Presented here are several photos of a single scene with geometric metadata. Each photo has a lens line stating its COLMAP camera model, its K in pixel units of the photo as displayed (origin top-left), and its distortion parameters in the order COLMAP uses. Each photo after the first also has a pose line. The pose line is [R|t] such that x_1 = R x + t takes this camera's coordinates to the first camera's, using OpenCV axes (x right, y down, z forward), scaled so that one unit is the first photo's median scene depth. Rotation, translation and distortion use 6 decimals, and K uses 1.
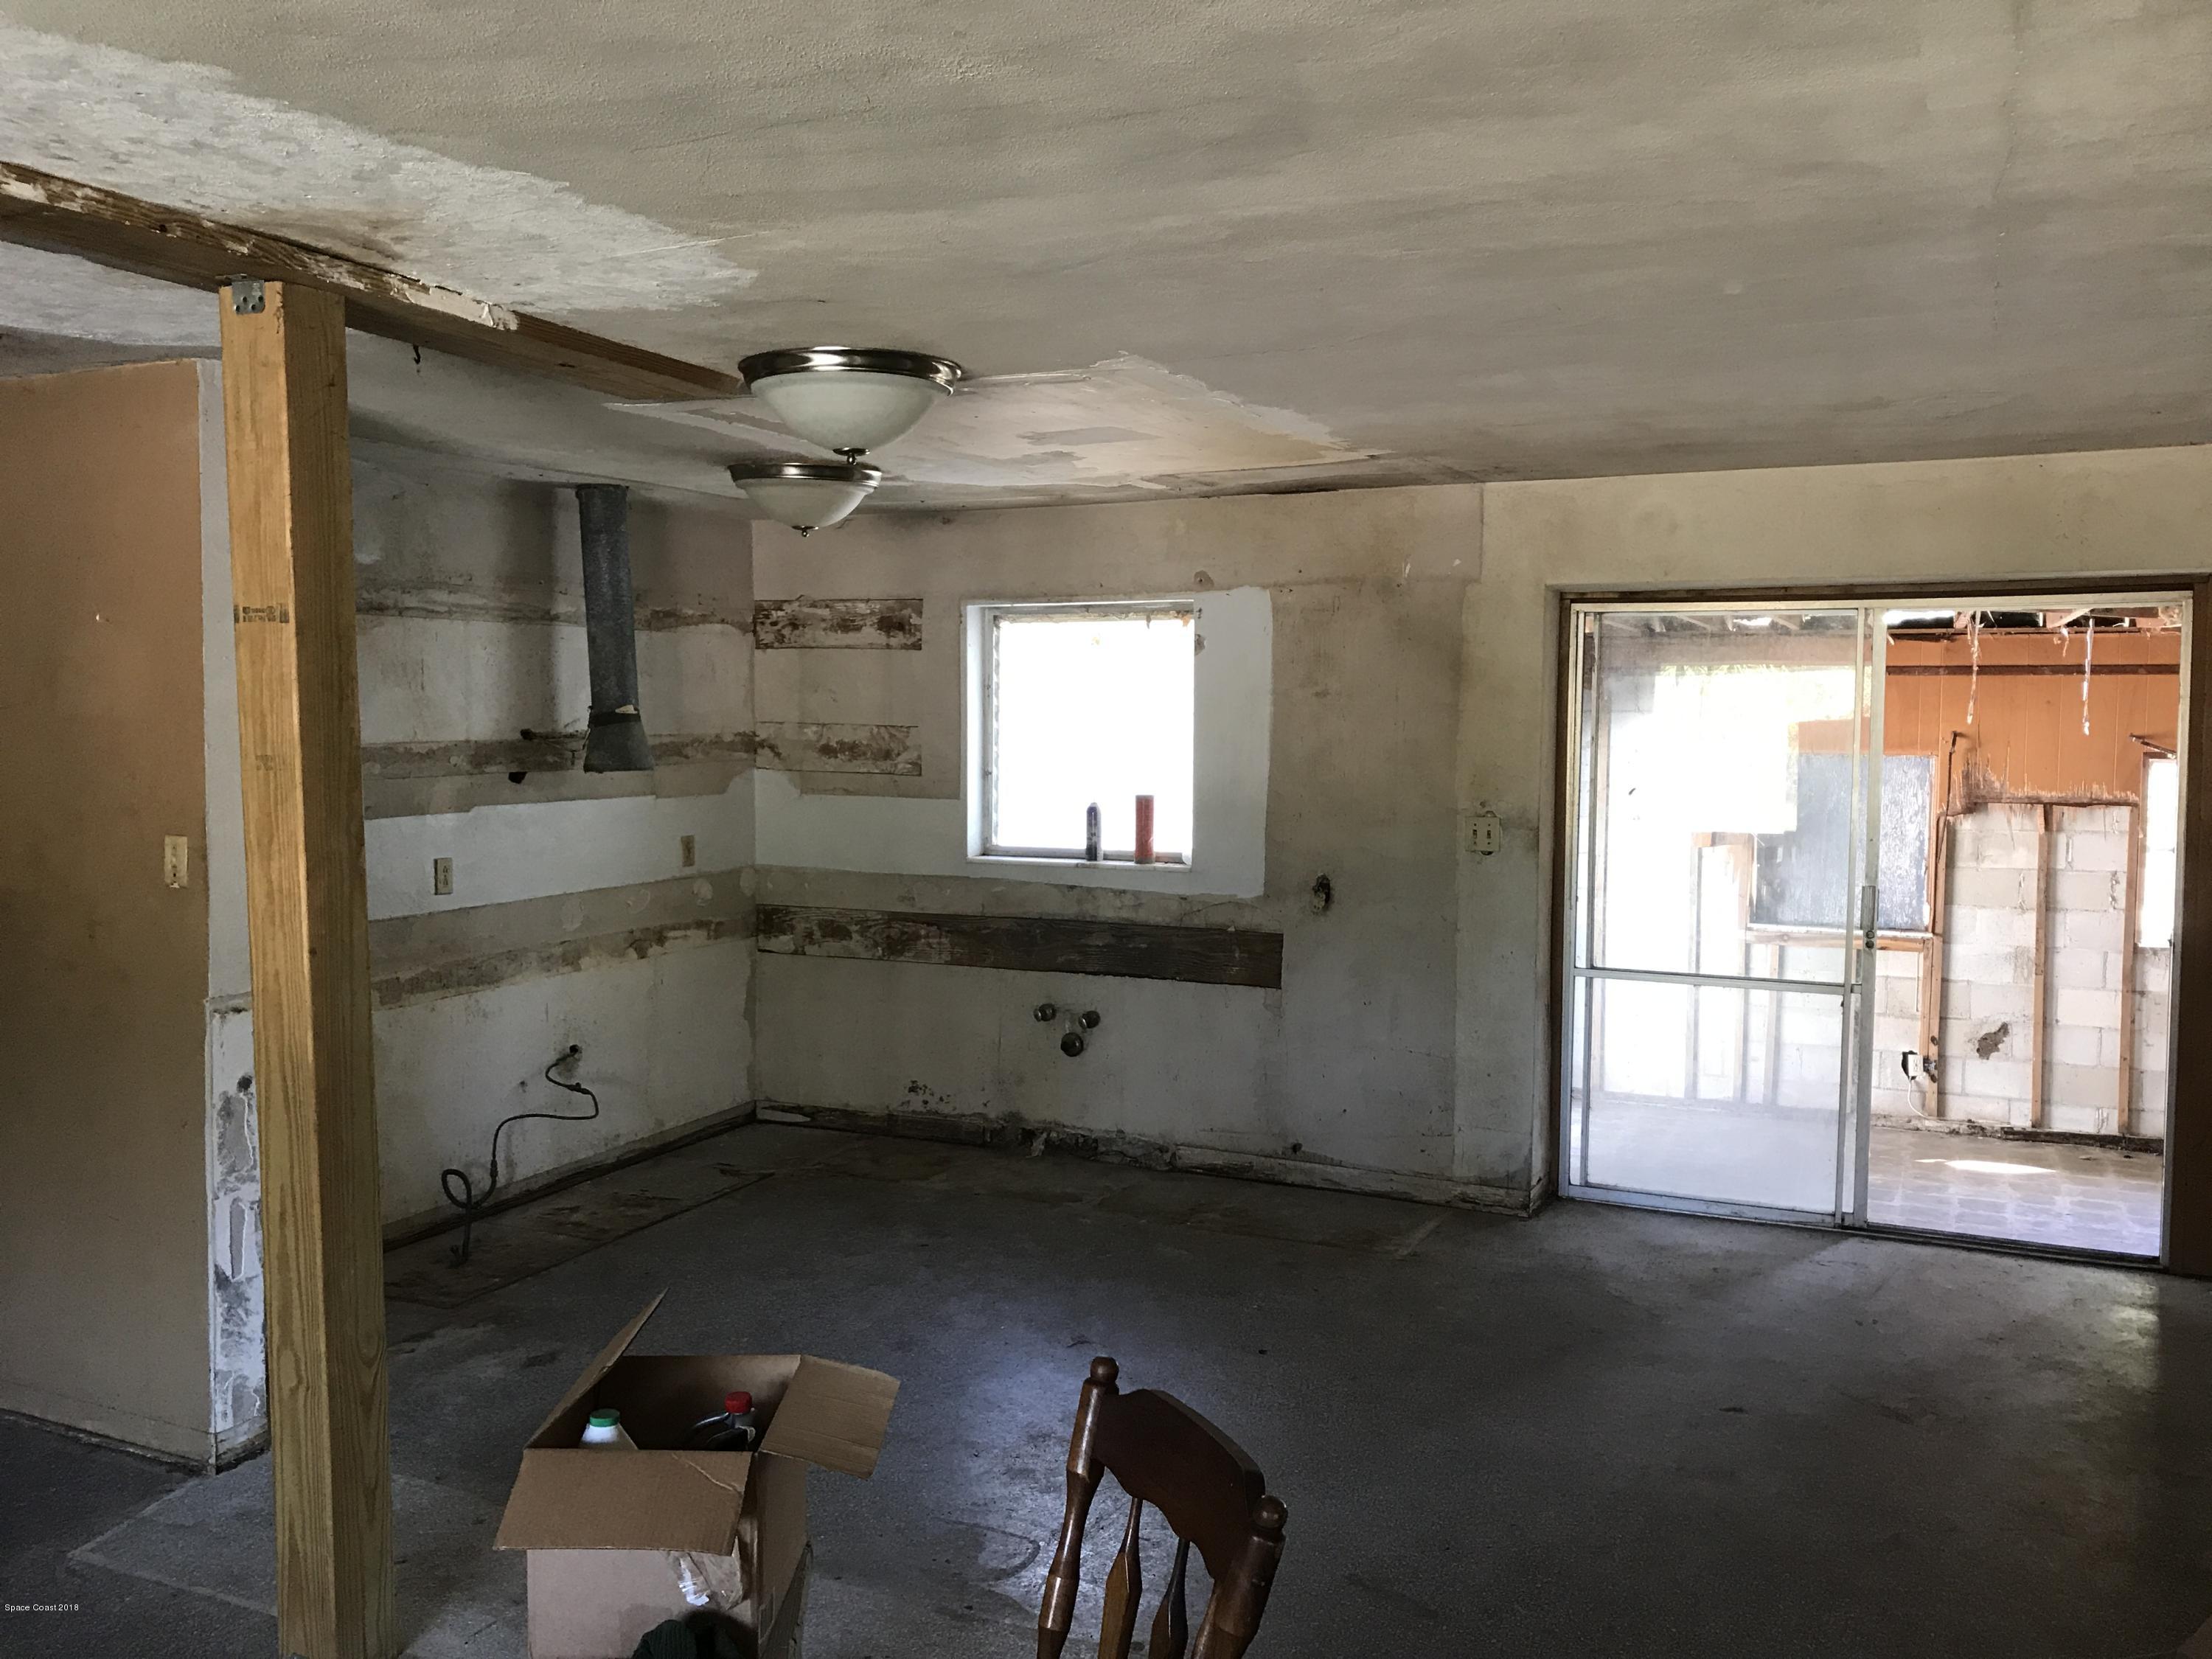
lens RADIAL K [[1824.4, 0, 1107.5], [0, 1824.4, 815.8], [0, 0, 1]] dist [0.028132, -0.013141]
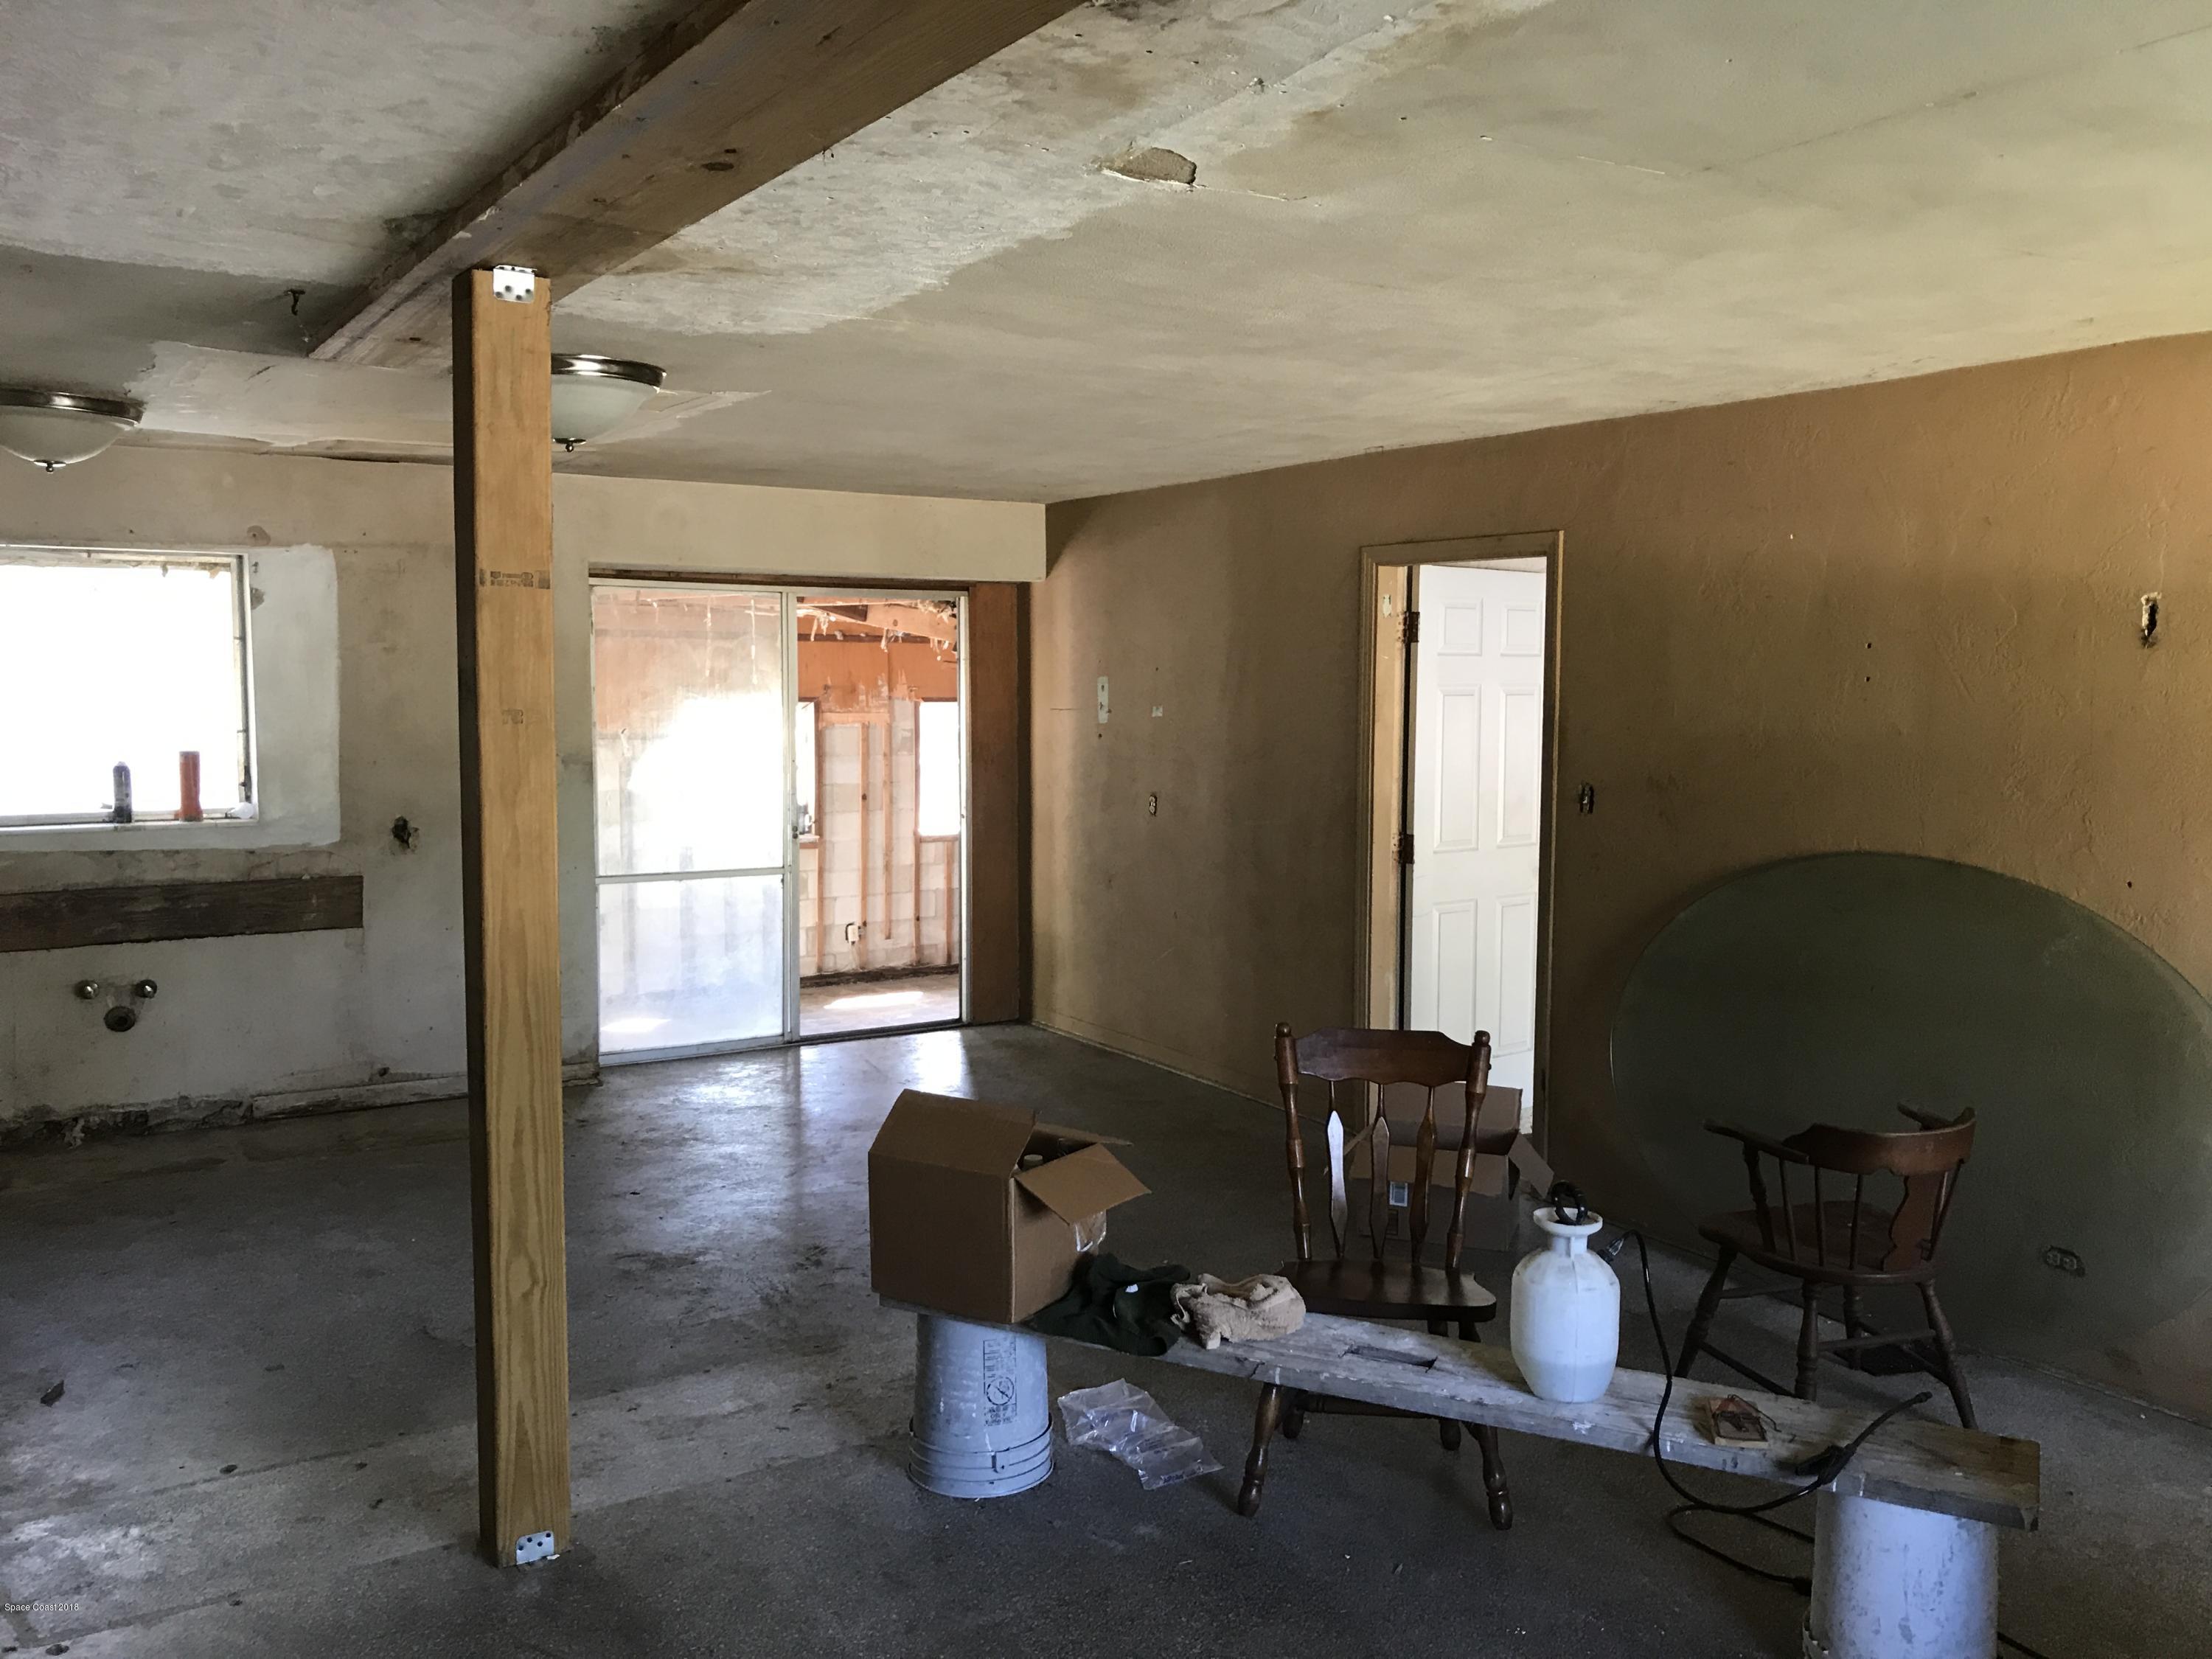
lens RADIAL K [[1824.4, 0, 1109.4], [0, 1824.4, 834.8], [0, 0, 1]] dist [0.028132, -0.013141]
pose [[0.527841, -0.079302, 0.845633, -0.574733], [0.048136, 0.996824, 0.063435, -0.005751], [-0.847978, 0.007222, 0.529982, 0.062773]]
